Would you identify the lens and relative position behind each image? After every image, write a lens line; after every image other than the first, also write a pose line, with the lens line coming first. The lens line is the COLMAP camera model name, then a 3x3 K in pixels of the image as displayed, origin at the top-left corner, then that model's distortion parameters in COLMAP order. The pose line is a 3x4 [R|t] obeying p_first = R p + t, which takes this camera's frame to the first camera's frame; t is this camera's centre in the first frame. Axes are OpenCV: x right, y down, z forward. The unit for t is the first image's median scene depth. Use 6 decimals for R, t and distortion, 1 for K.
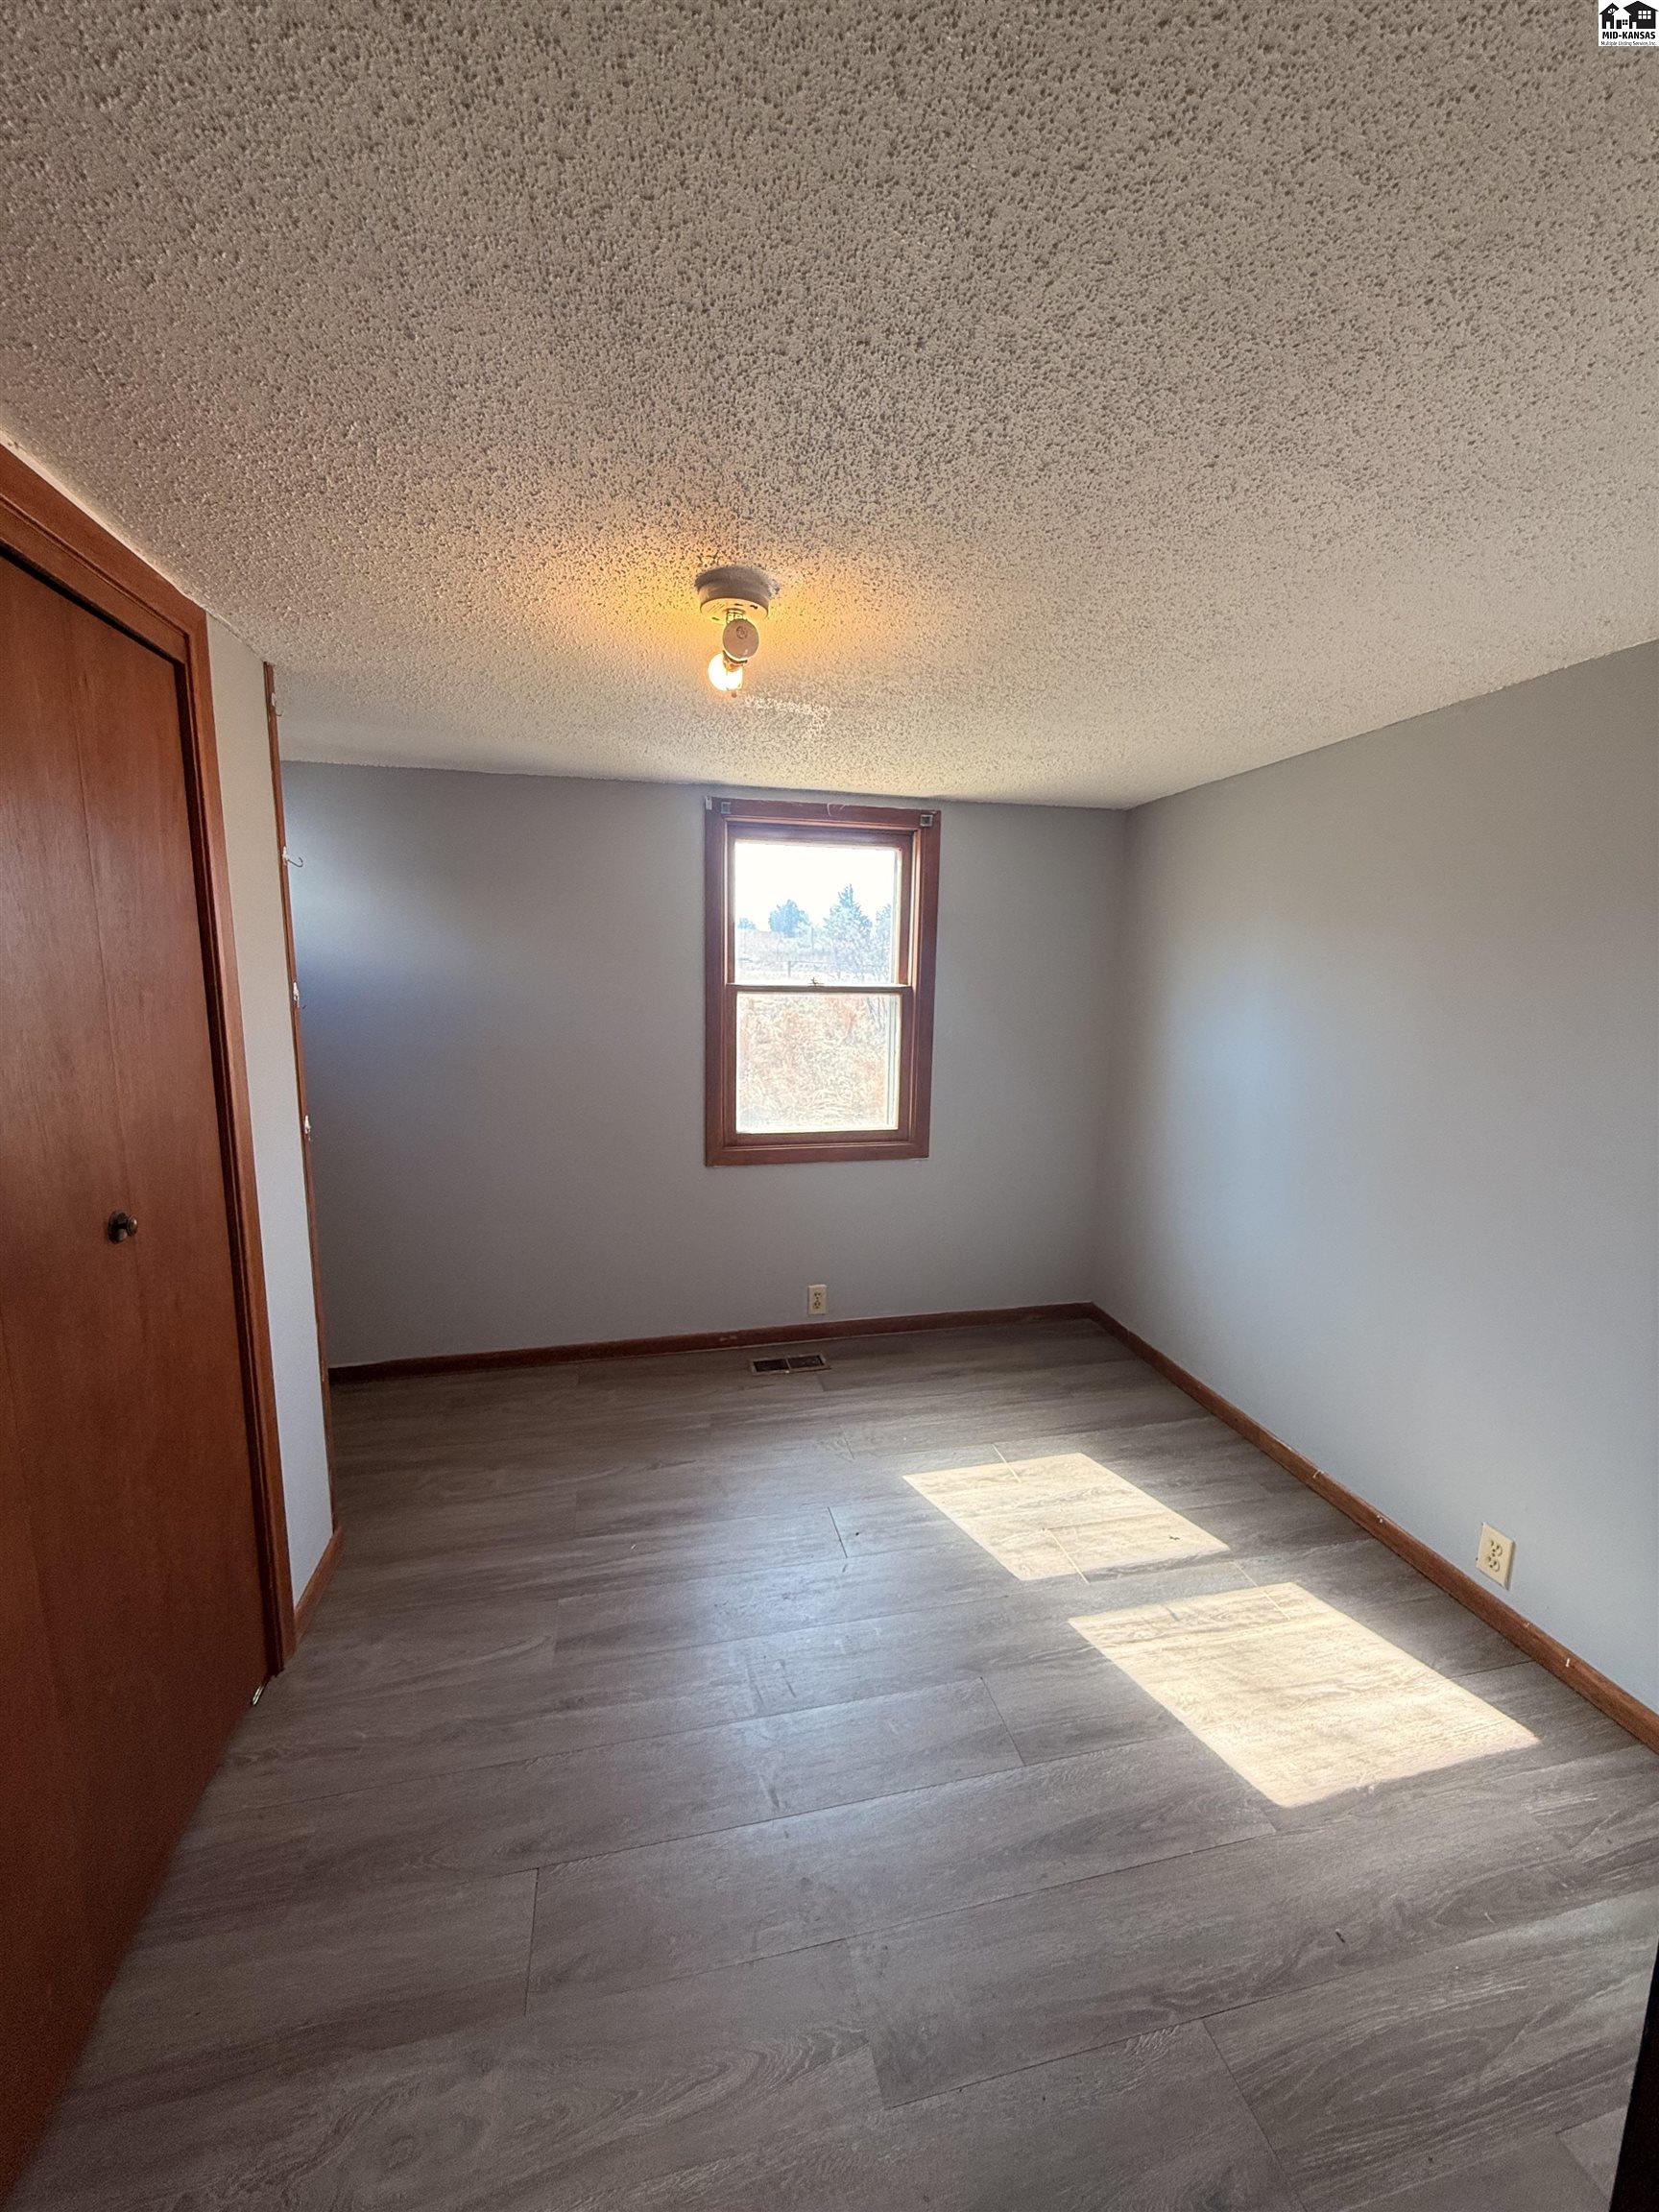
lens RADIAL K [[880.0, 0, 838.3], [0, 880.0, 1112.7], [0, 0, 1]] dist [0.000041, -0.000600]
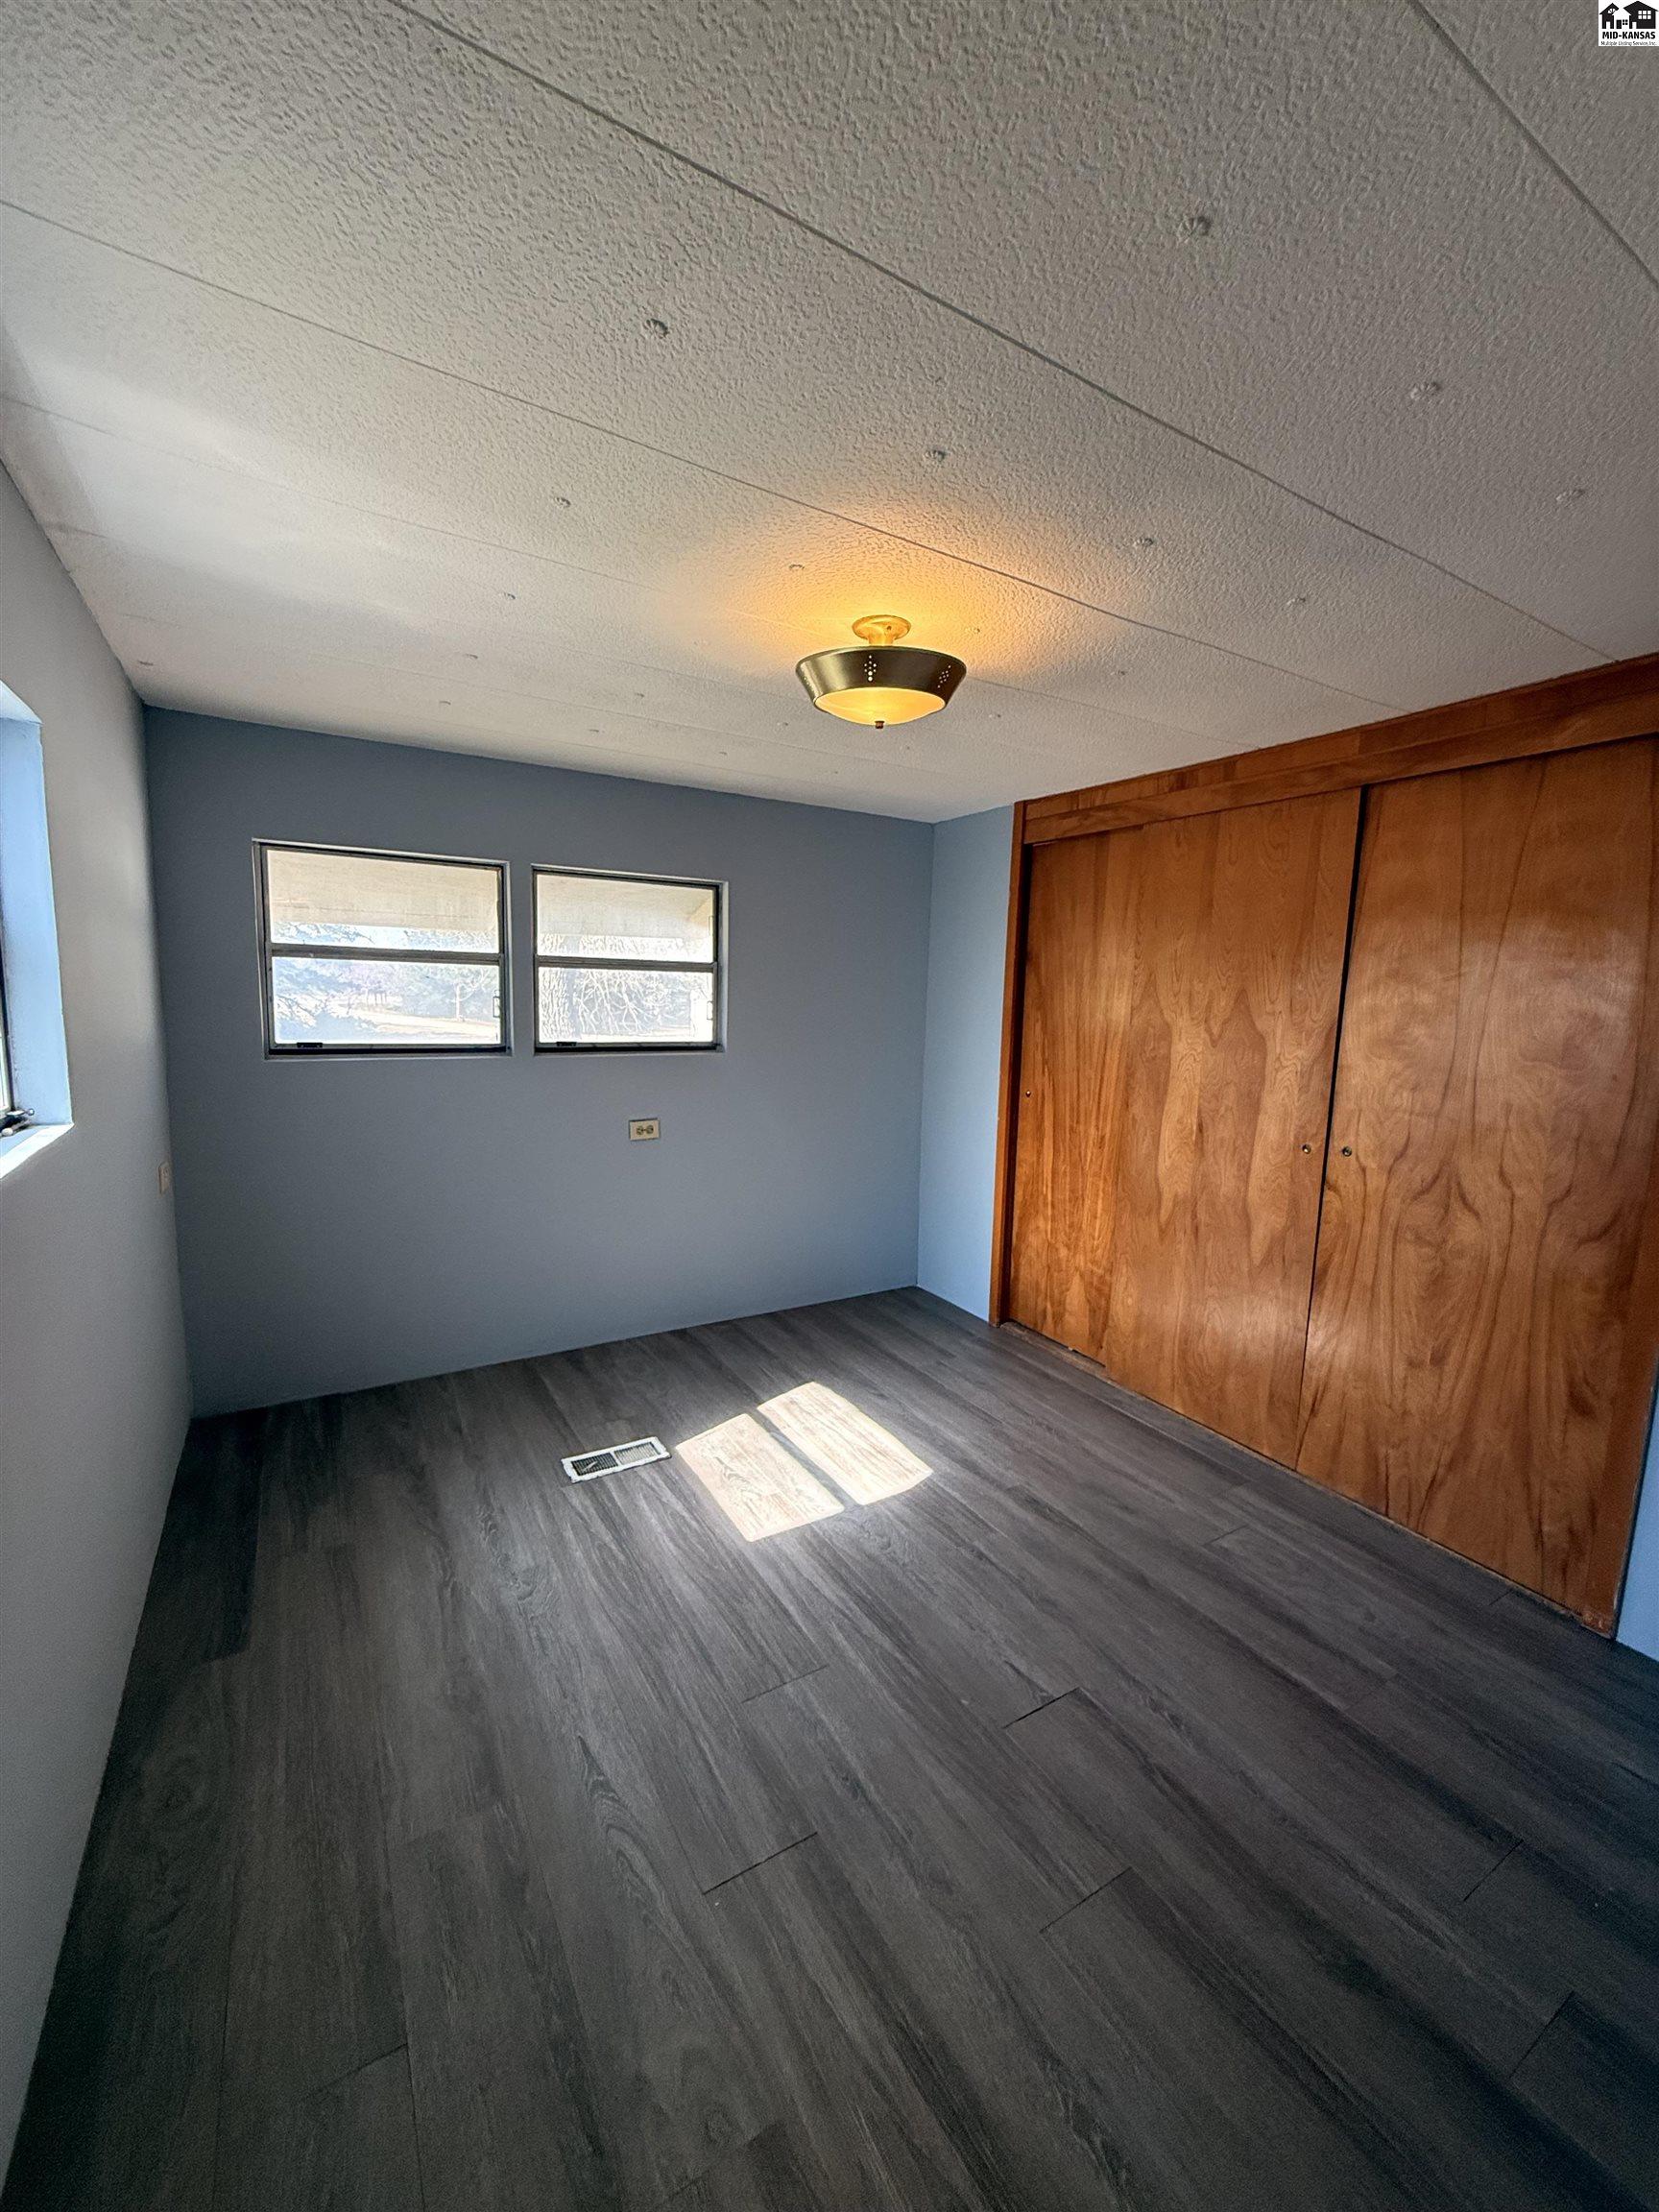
lens RADIAL K [[880.0, 0, 841.1], [0, 880.0, 1107.4], [0, 0, 1]] dist [0.000041, -0.000600]
pose [[-0.293412, -0.152150, 0.943801, -0.925597], [0.104316, 0.976263, 0.189813, -0.140593], [-0.950278, 0.154147, -0.270576, 1.033807]]
